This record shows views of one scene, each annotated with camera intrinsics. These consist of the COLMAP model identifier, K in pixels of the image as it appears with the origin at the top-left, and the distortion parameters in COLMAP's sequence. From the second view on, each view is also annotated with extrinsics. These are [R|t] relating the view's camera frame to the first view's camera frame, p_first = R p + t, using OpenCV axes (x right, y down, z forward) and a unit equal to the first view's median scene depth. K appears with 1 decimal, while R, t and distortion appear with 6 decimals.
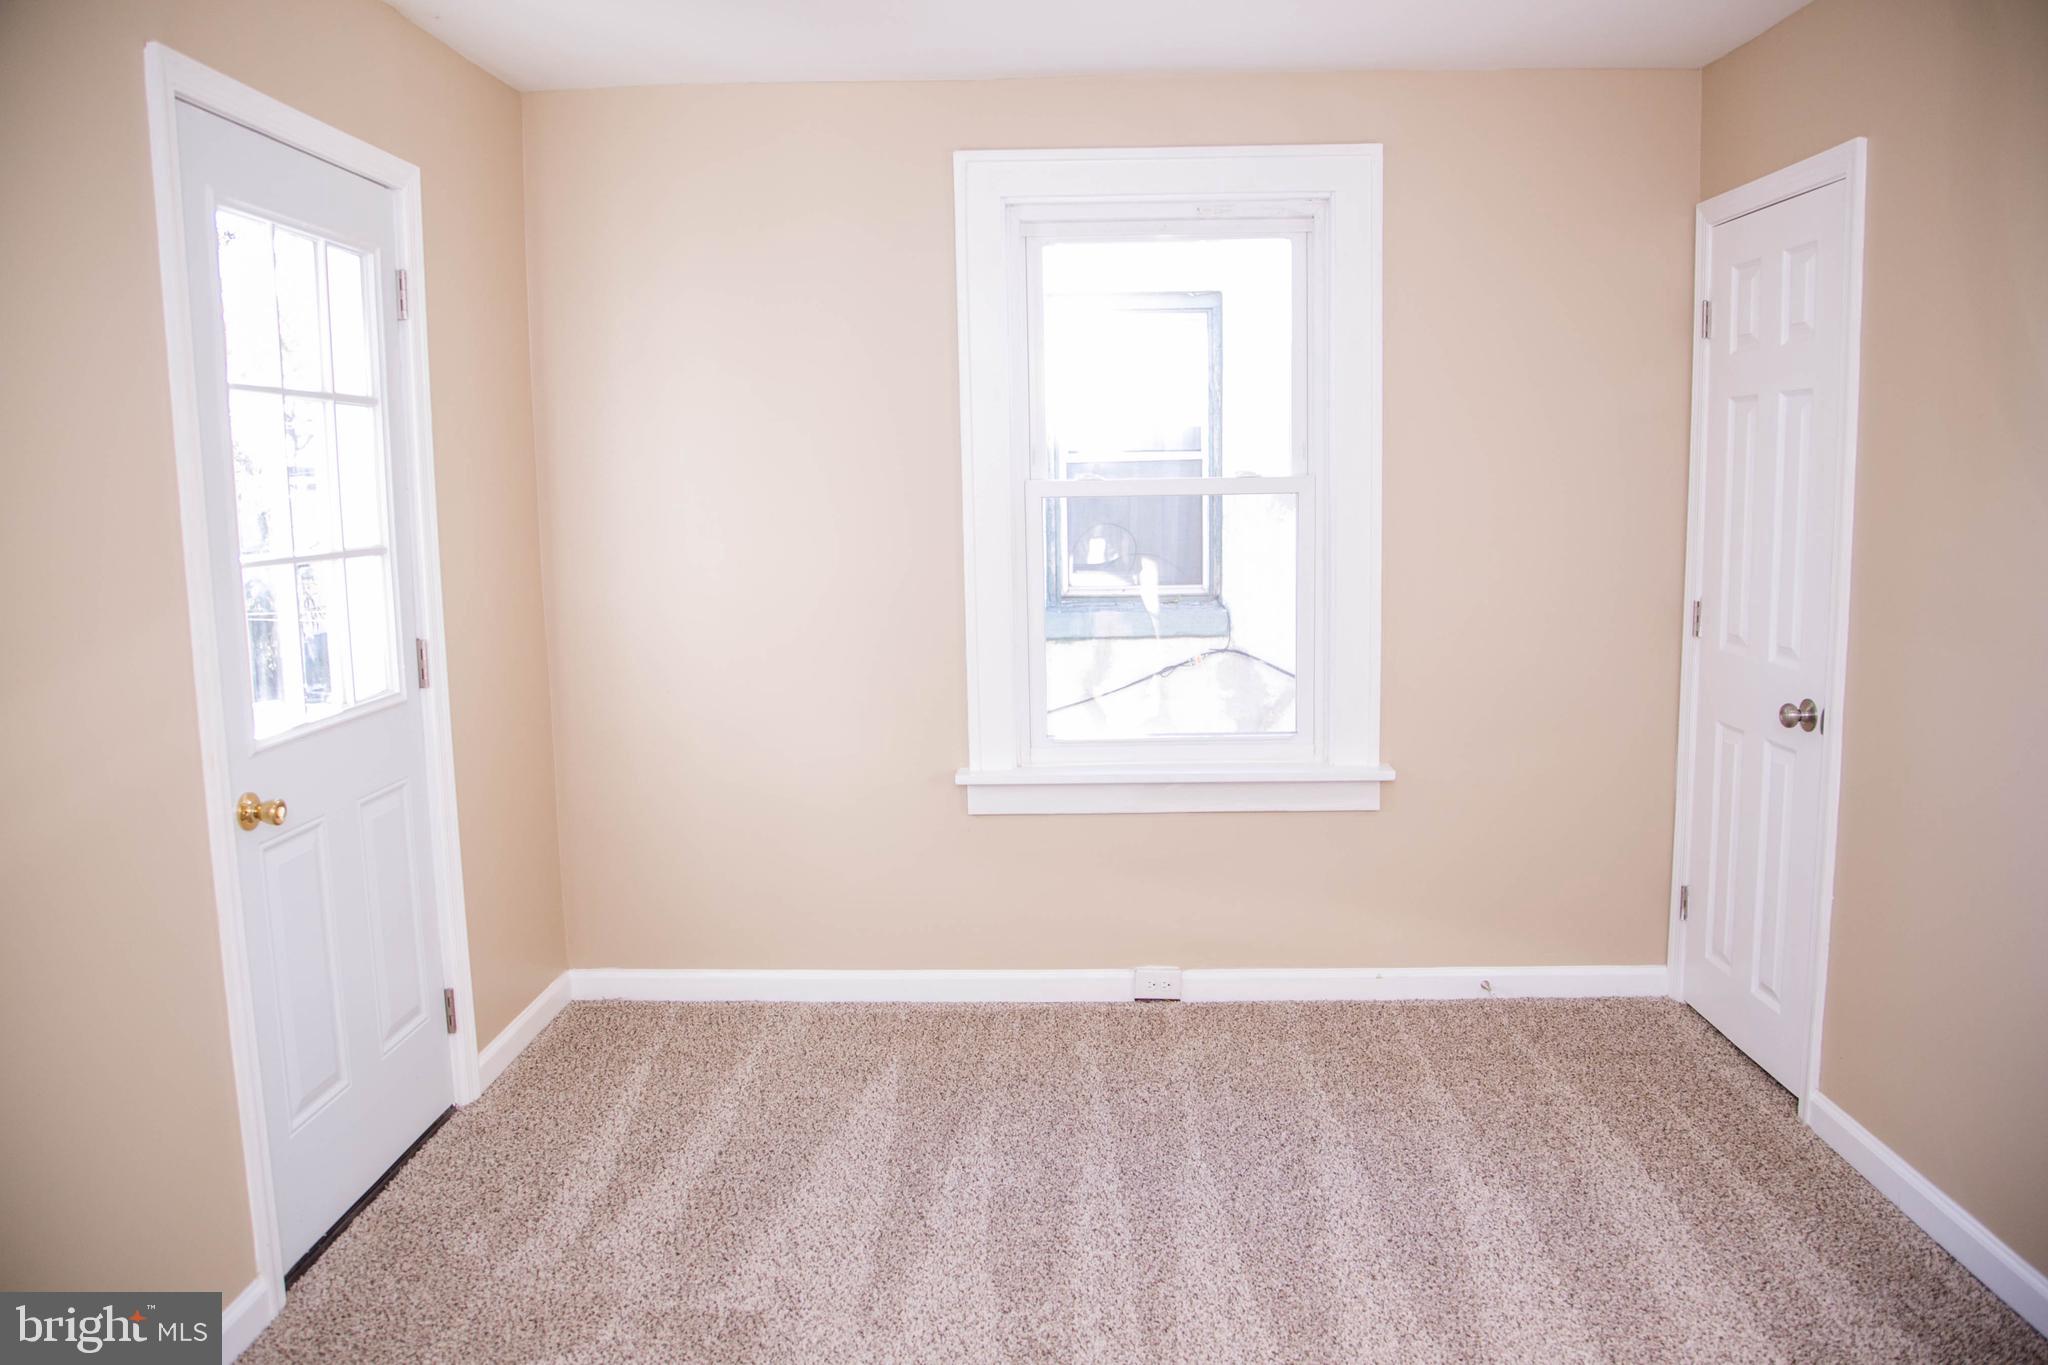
lens RADIAL K [[1398.4, 0, 1005.3], [0, 1398.4, 678.1], [0, 0, 1]] dist [-0.103820, 0.061232]
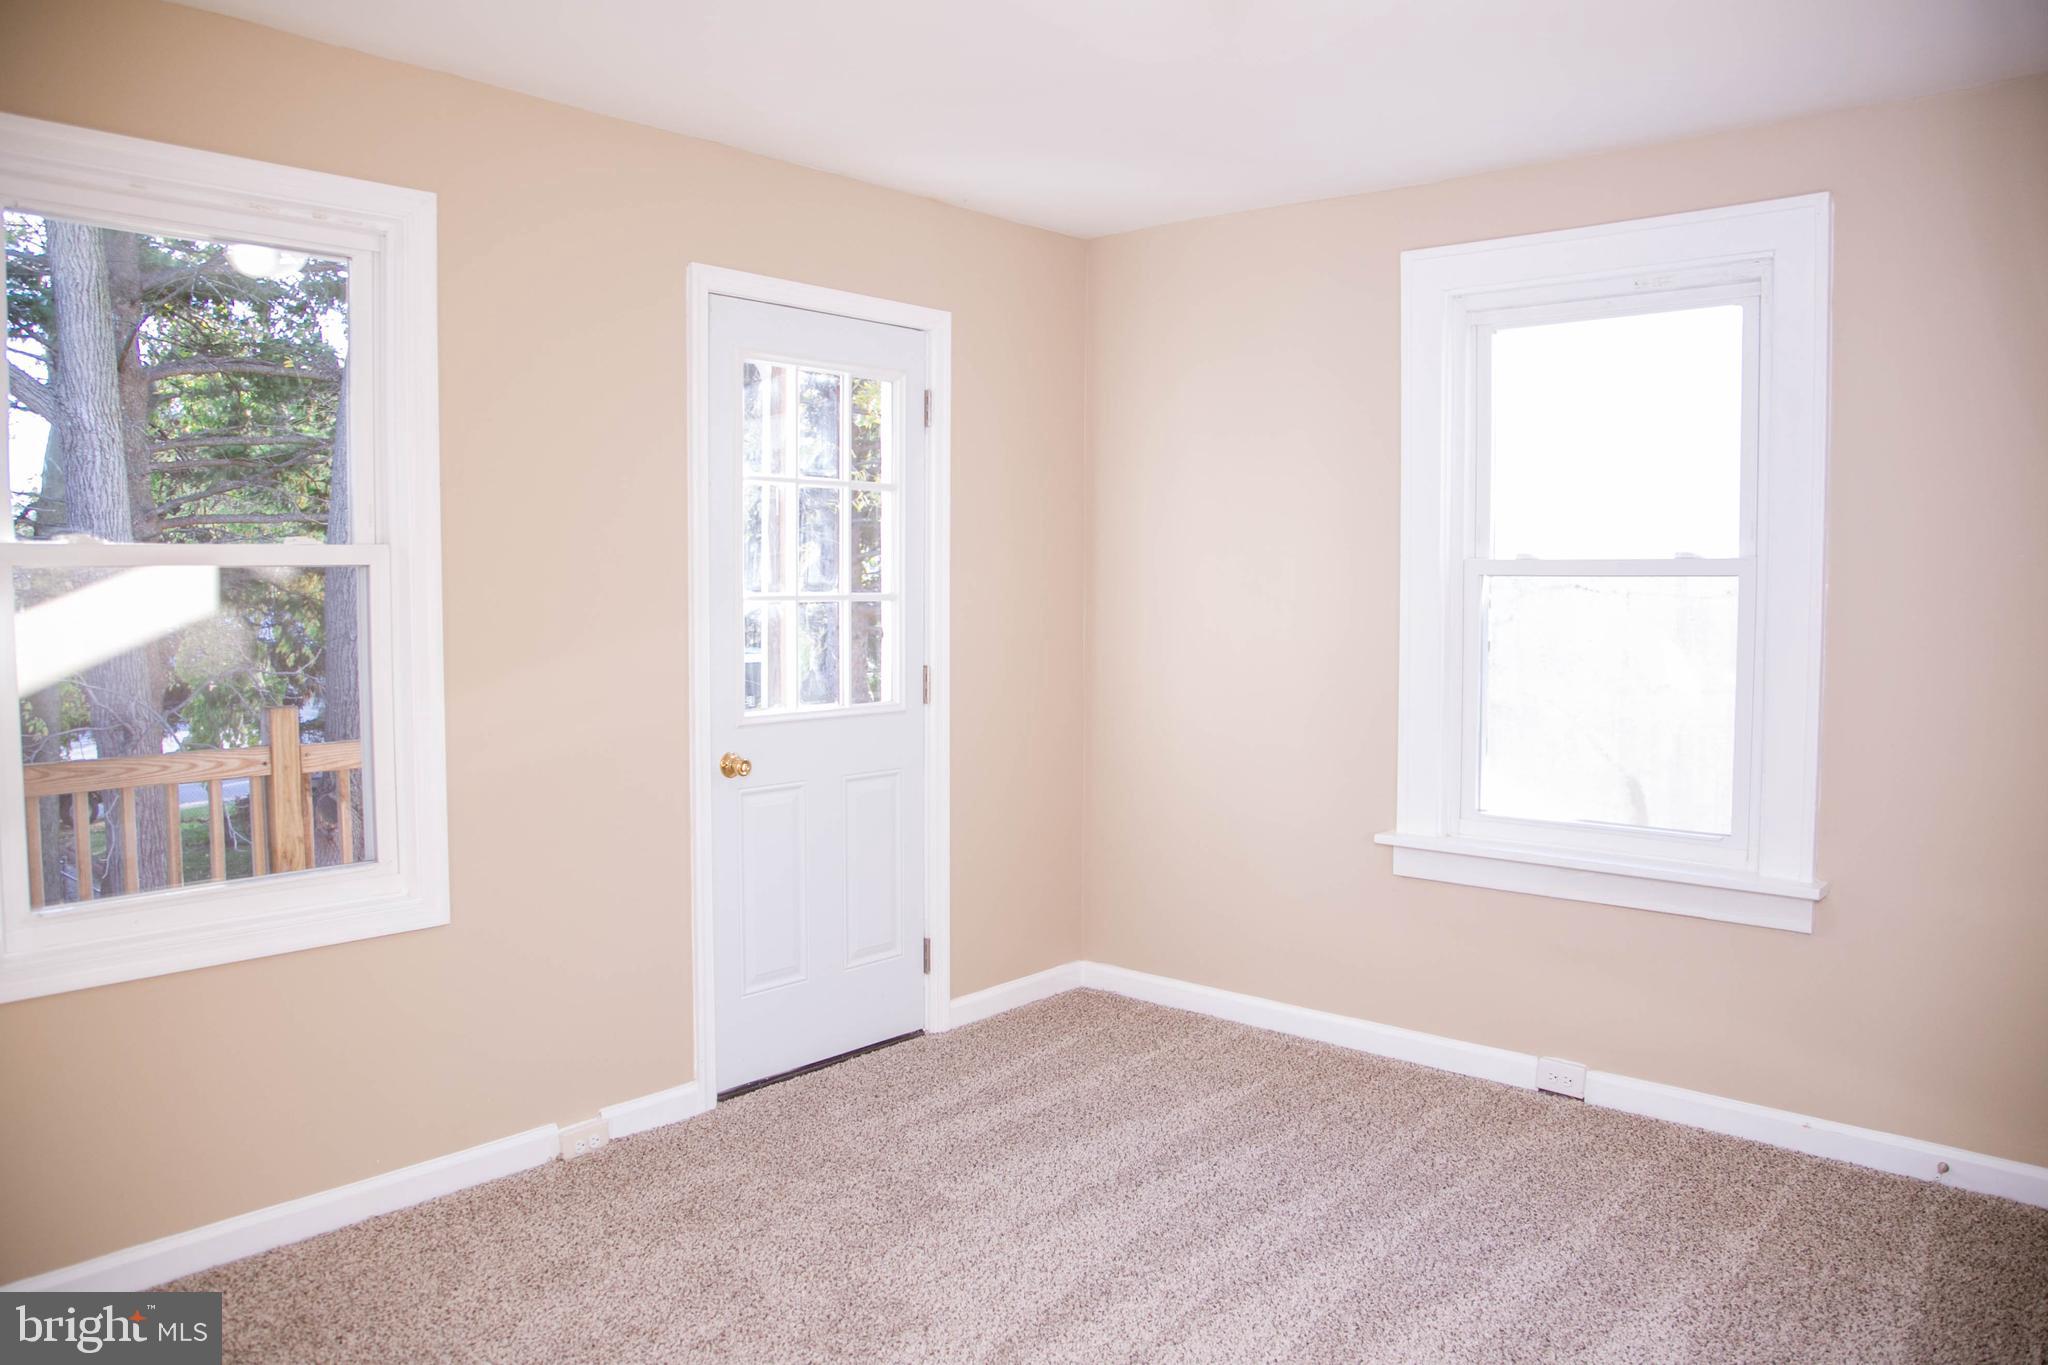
lens RADIAL K [[1398.4, 0, 1005.3], [0, 1398.4, 678.1], [0, 0, 1]] dist [-0.103820, 0.061232]
pose [[0.786288, 0.064944, -0.614438, 0.402887], [-0.102182, 0.994435, -0.025653, 0.008229], [0.609352, 0.082955, 0.788548, -0.008664]]
